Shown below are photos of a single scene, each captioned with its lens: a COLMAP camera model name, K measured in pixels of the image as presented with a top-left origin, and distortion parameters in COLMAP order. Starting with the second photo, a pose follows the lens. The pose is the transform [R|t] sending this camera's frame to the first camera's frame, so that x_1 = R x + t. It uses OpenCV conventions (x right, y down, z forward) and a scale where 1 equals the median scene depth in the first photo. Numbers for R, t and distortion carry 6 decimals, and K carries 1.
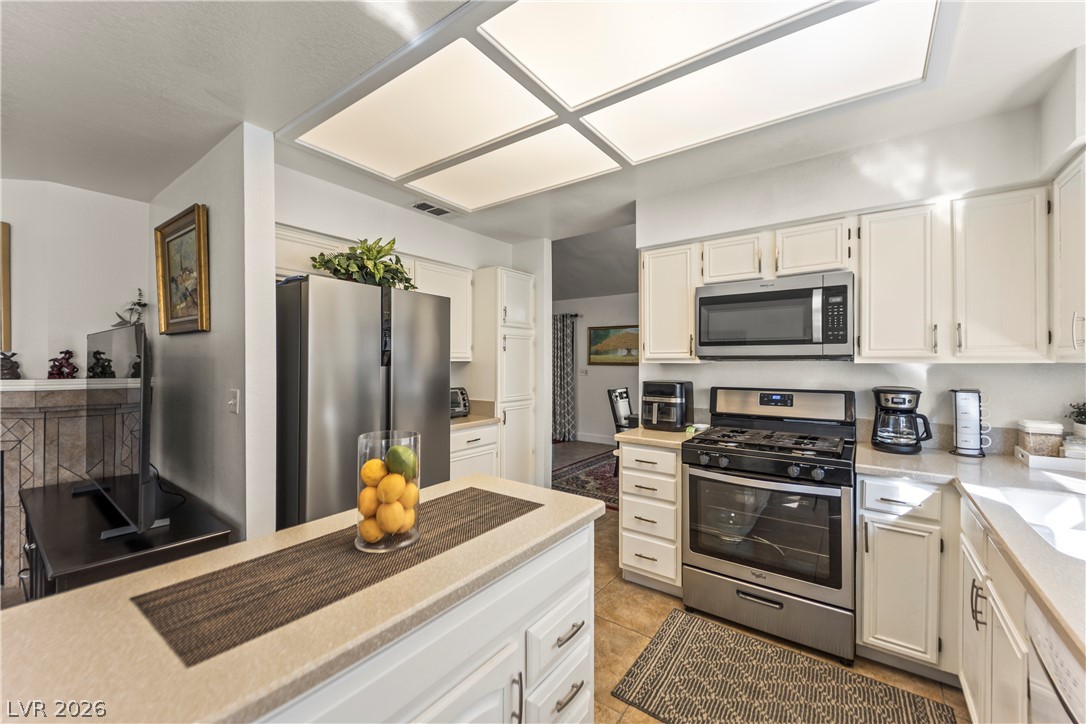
lens RADIAL K [[433.5, 0, 542.8], [0, 433.5, 360.5], [0, 0, 1]] dist [0.029110, -0.015831]
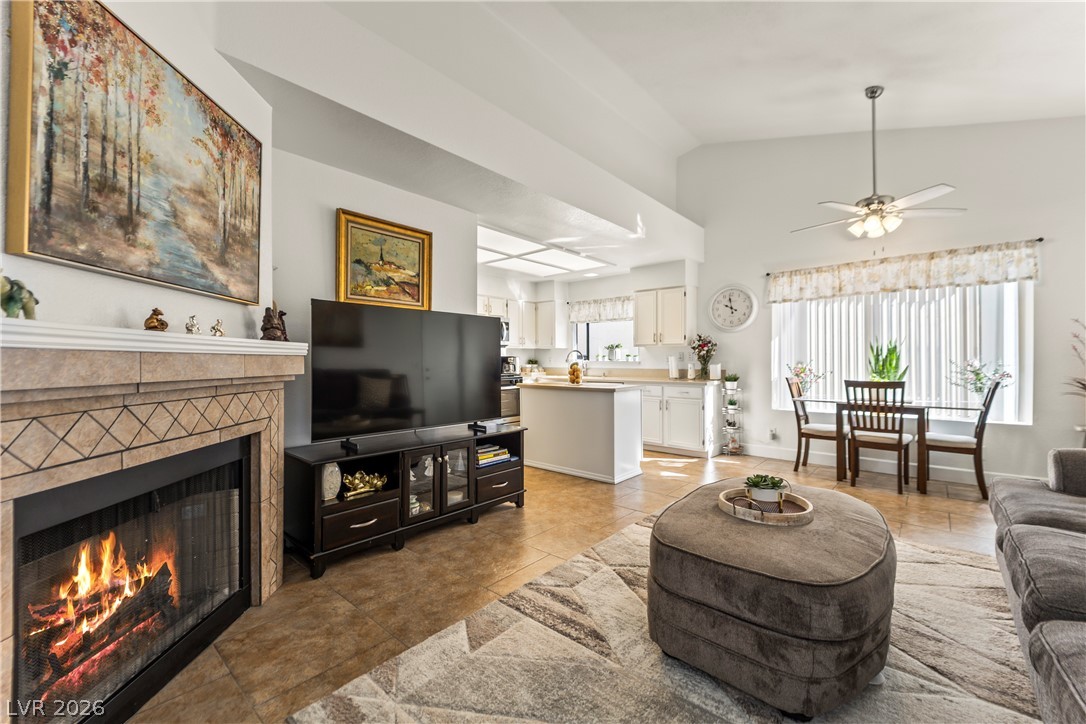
lens RADIAL K [[446.2, 0, 543.3], [0, 446.2, 351.0], [0, 0, 1]] dist [0.030306, 0.006483]
pose [[0.085100, 0.021456, 0.996141, -2.306149], [-0.000584, 0.999769, -0.021484, 0.094527], [-0.996372, 0.001247, 0.085093, 0.469278]]
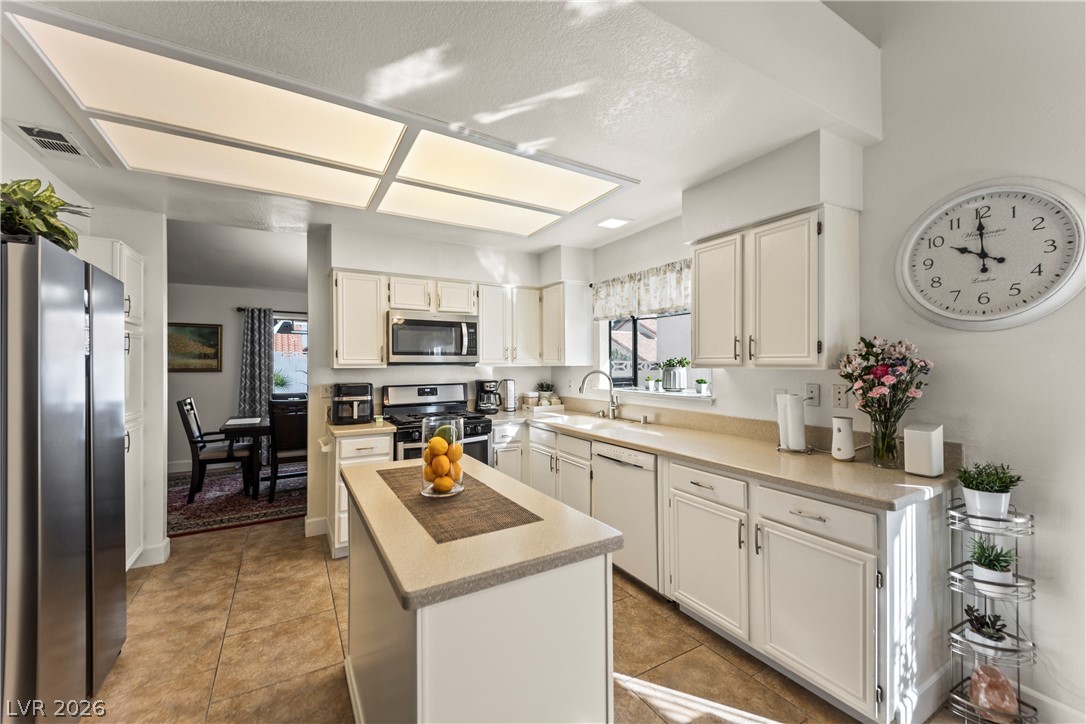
lens RADIAL K [[433.5, 0, 542.8], [0, 433.5, 360.5], [0, 0, 1]] dist [0.029110, -0.015831]
pose [[0.389342, 0.005382, 0.921077, -0.786766], [0.003226, 0.999969, -0.007207, -0.005422], [-0.921088, 0.005778, 0.389313, 0.066002]]
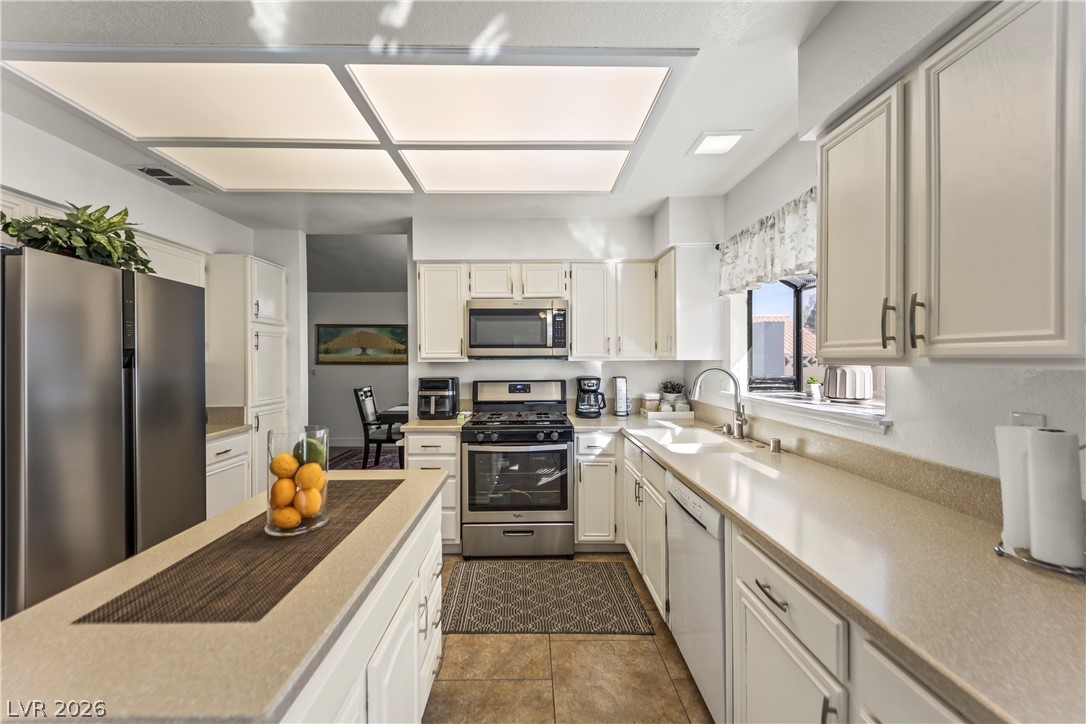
lens RADIAL K [[433.9, 0, 535.0], [0, 433.9, 360.6], [0, 0, 1]] dist [0.029275, -0.019121]
pose [[0.798696, -0.005045, 0.601714, -0.270272], [0.003130, 0.999986, 0.004230, -0.001686], [-0.601727, -0.001495, 0.798701, -0.115685]]
